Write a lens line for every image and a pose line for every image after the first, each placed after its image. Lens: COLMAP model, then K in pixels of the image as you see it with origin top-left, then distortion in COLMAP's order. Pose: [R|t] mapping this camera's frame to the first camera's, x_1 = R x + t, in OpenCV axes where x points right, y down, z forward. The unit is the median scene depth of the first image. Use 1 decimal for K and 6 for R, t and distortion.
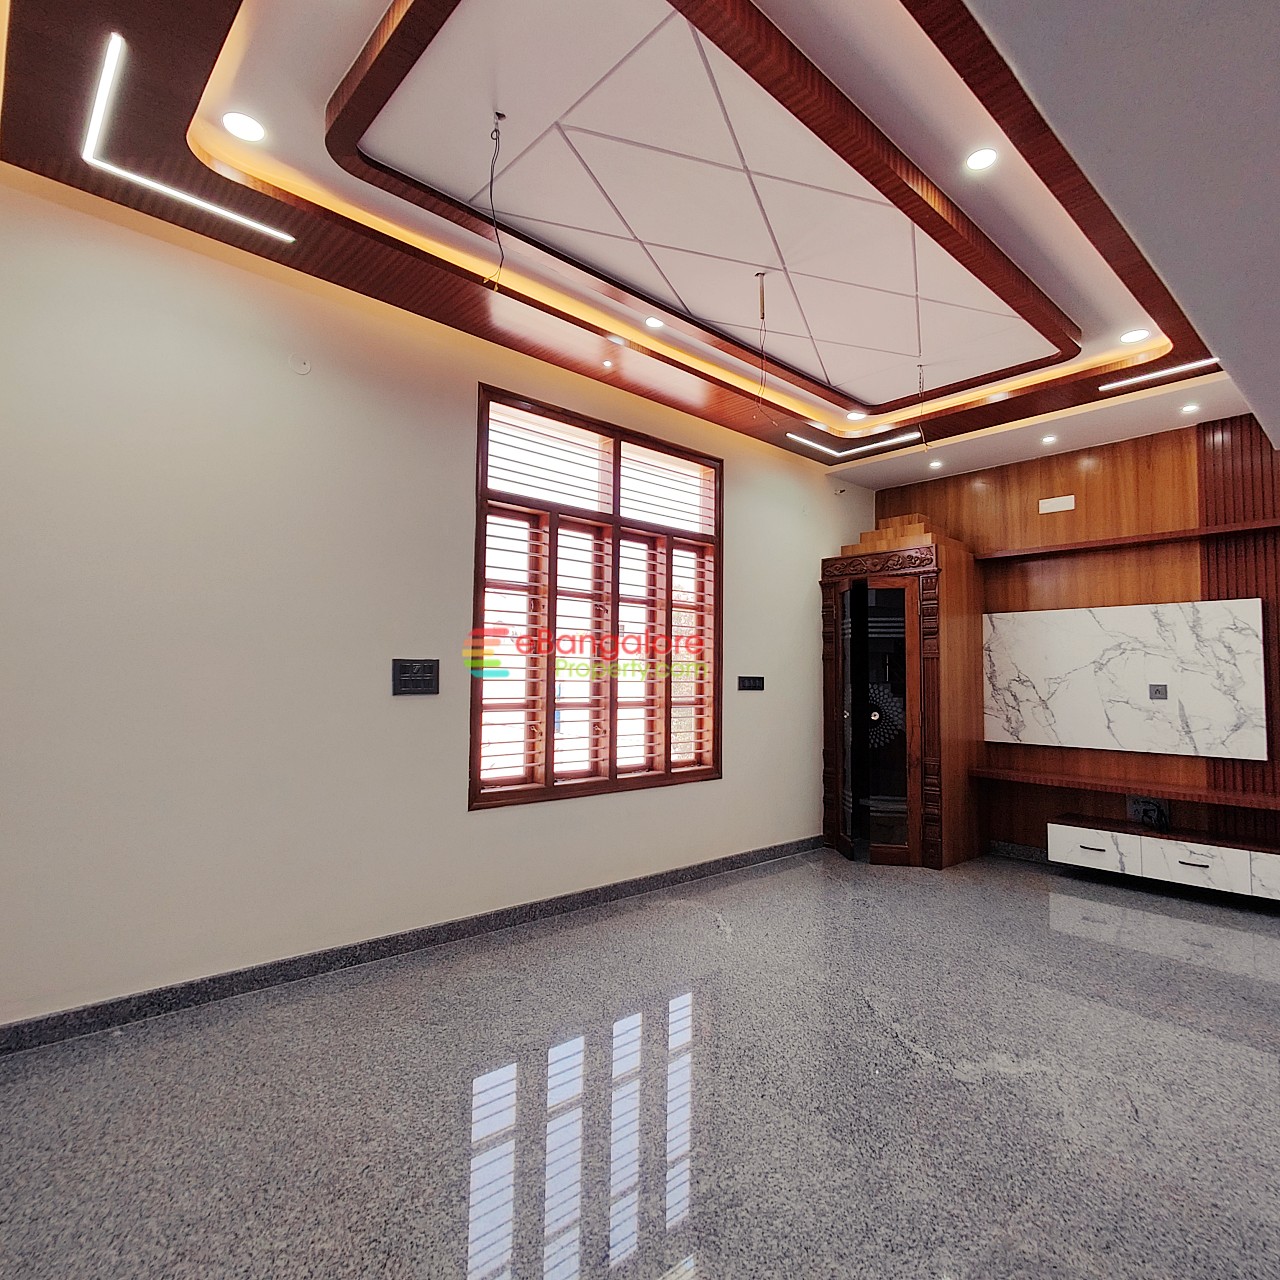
lens RADIAL K [[746.1, 0, 643.7], [0, 746.1, 639.1], [0, 0, 1]] dist [-0.003967, 0.008083]
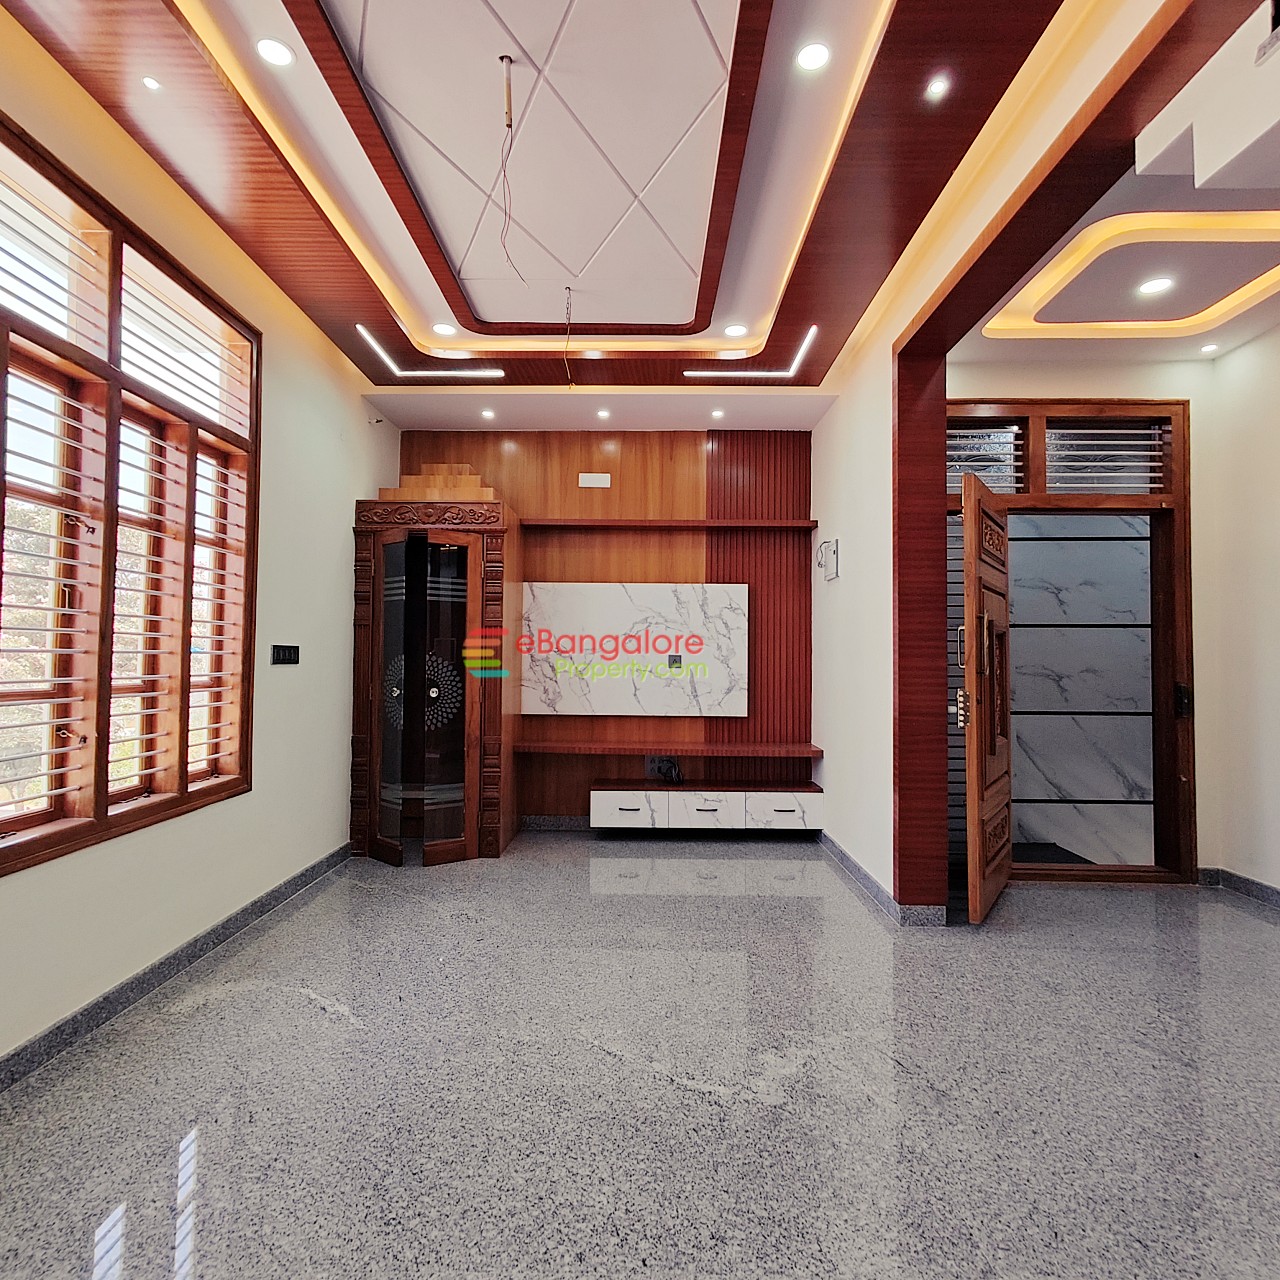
lens RADIAL K [[746.1, 0, 636.6], [0, 746.1, 640.3], [0, 0, 1]] dist [-0.003967, 0.008083]
pose [[0.683687, 0.011676, 0.729682, -0.161577], [-0.040580, 0.998933, 0.022038, 0.015564], [-0.728646, -0.044678, 0.683431, 0.263510]]
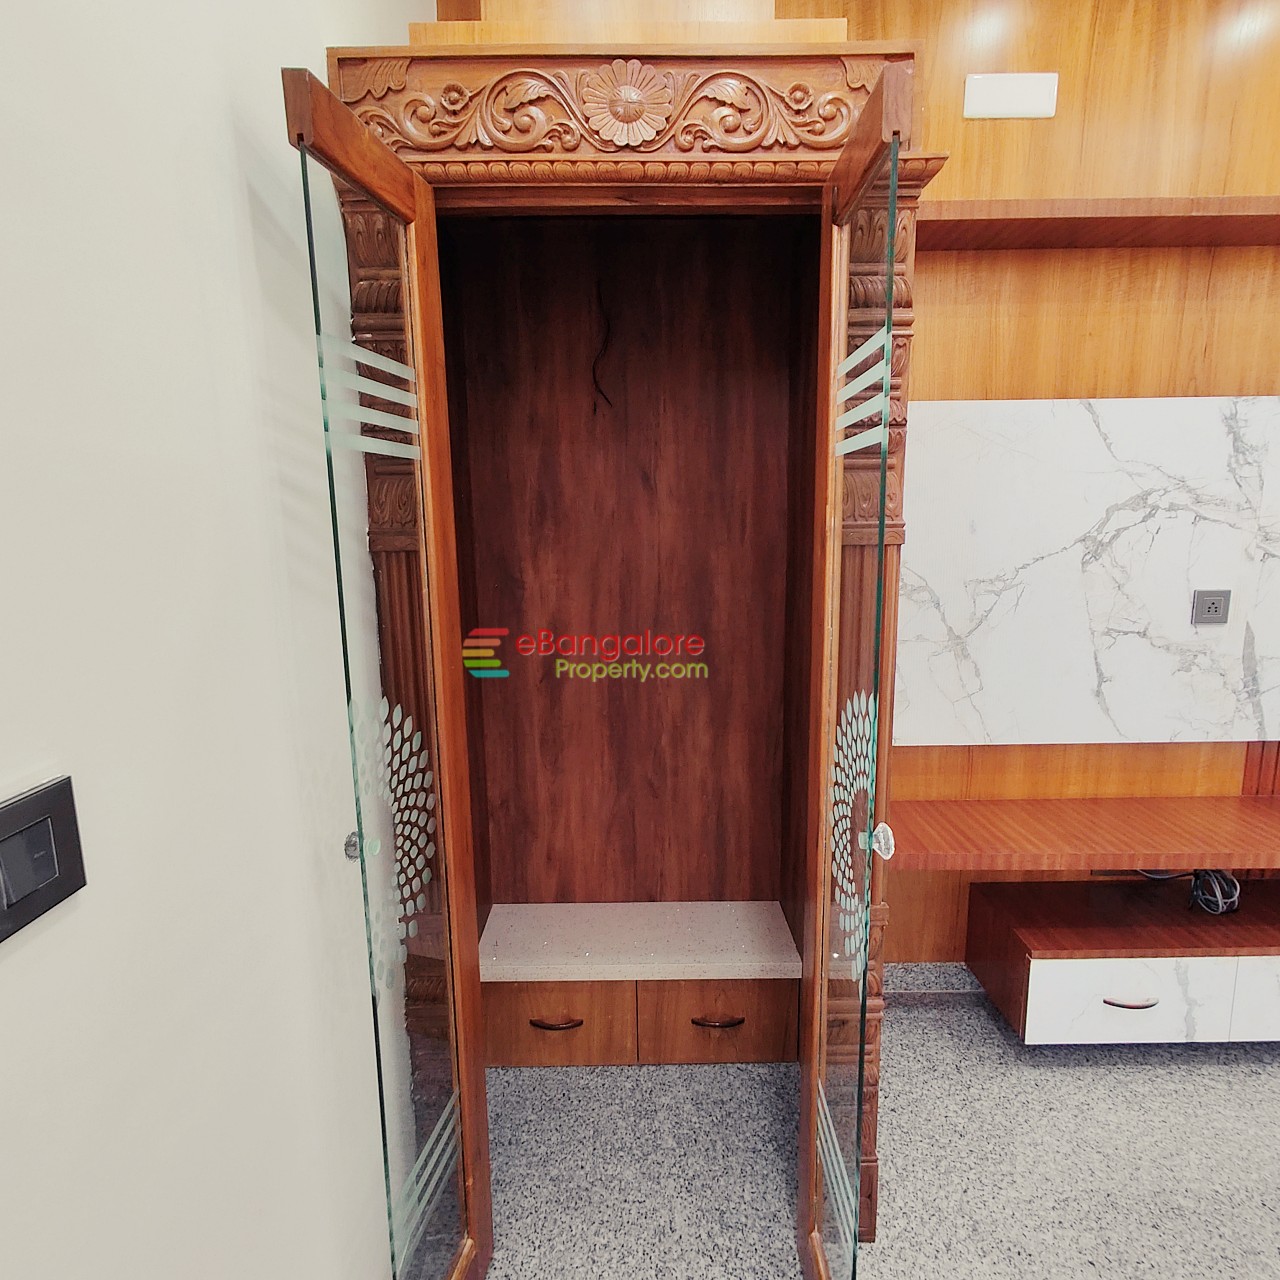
lens RADIAL K [[746.1, 0, 658.4], [0, 746.1, 650.2], [0, 0, 1]] dist [-0.003967, 0.008083]
pose [[0.651018, -0.142820, 0.745505, 0.147005], [-0.018850, 0.978795, 0.203973, 0.012140], [-0.758828, -0.146843, 0.634521, 0.920225]]
